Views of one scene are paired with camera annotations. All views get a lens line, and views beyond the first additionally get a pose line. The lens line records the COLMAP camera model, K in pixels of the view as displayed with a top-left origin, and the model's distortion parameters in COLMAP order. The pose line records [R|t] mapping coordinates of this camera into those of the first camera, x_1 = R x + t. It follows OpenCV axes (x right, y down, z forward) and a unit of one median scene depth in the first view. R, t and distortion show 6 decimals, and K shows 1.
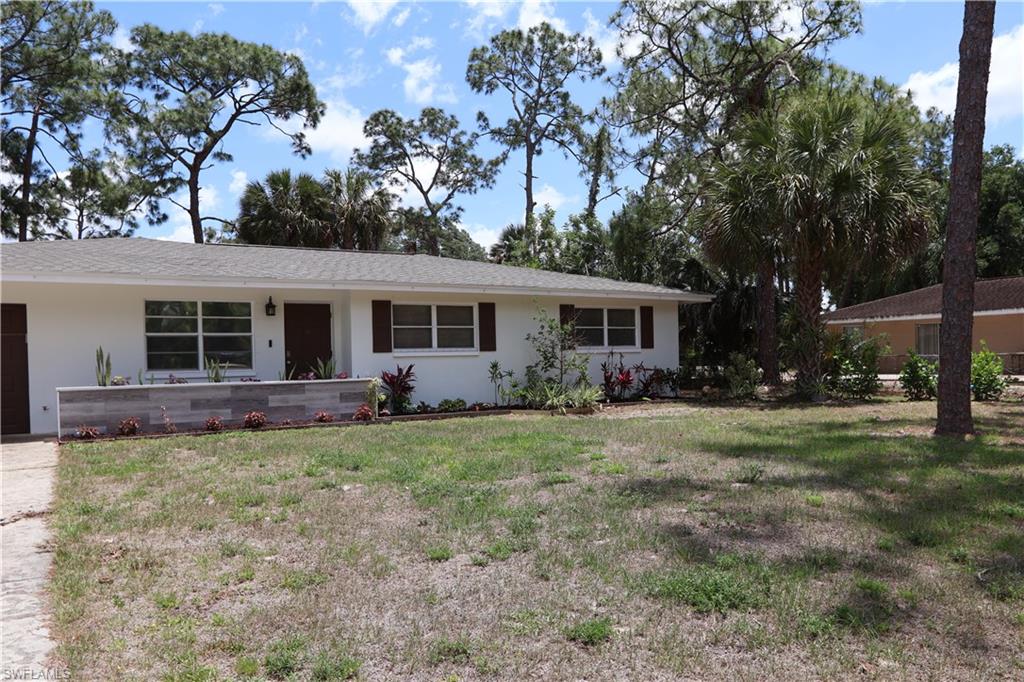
lens RADIAL K [[758.9, 0, 500.1], [0, 758.9, 361.3], [0, 0, 1]] dist [-0.070329, 0.041033]
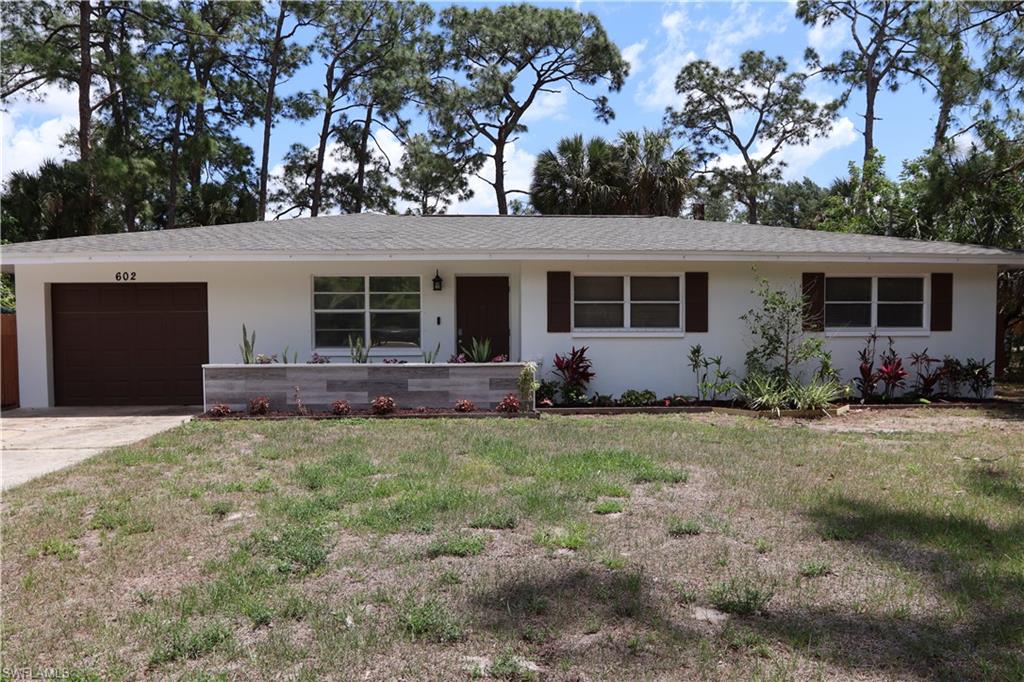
lens RADIAL K [[758.9, 0, 500.1], [0, 758.9, 361.3], [0, 0, 1]] dist [-0.070329, 0.041033]
pose [[0.886709, 0.034064, -0.461071, 0.081619], [-0.015686, 0.998924, 0.043633, -0.006747], [0.462061, -0.031457, 0.886290, 0.090625]]
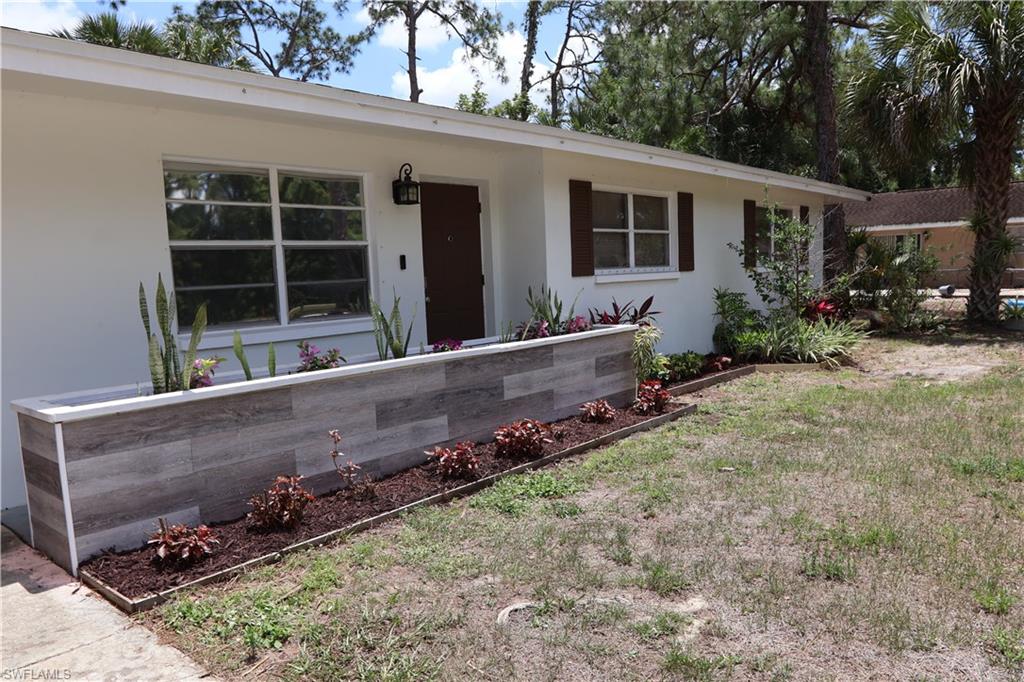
lens RADIAL K [[758.9, 0, 500.1], [0, 758.9, 361.3], [0, 0, 1]] dist [-0.070329, 0.041033]
pose [[0.950878, -0.054101, 0.304802, -0.170378], [0.021688, 0.993833, 0.108743, -0.005016], [-0.308806, -0.096790, 0.946187, 0.216781]]
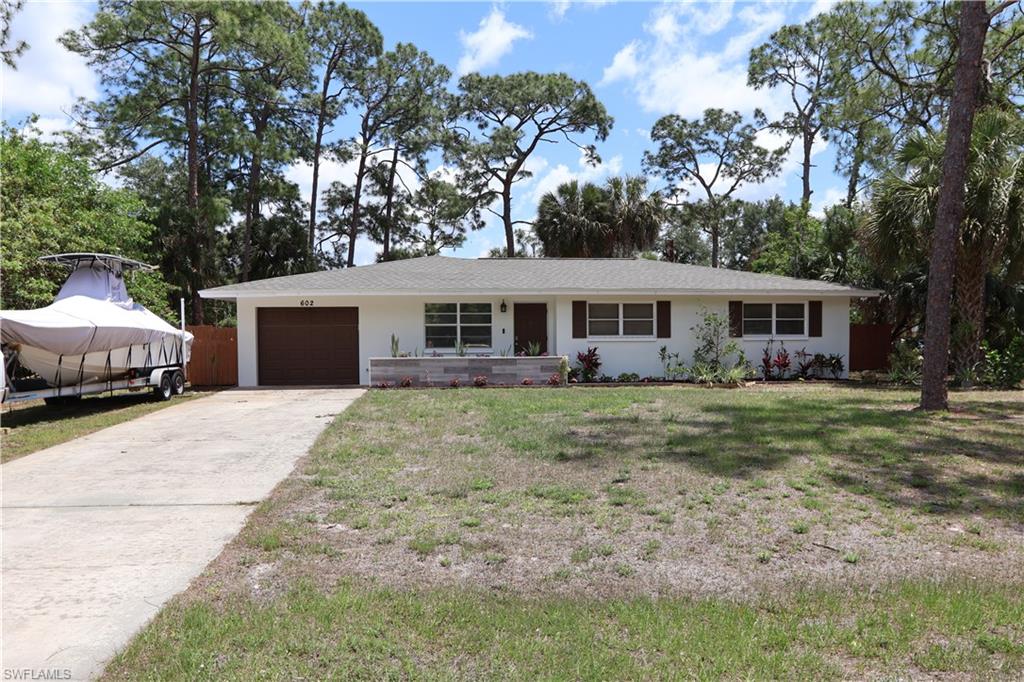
lens RADIAL K [[769.3, 0, 492.0], [0, 769.3, 343.0], [0, 0, 1]] dist [-0.084997, 0.000590]
pose [[0.895190, 0.017031, -0.445359, 0.147104], [-0.014361, 0.999853, 0.009369, -0.006078], [0.445453, -0.001991, 0.895303, -0.151128]]
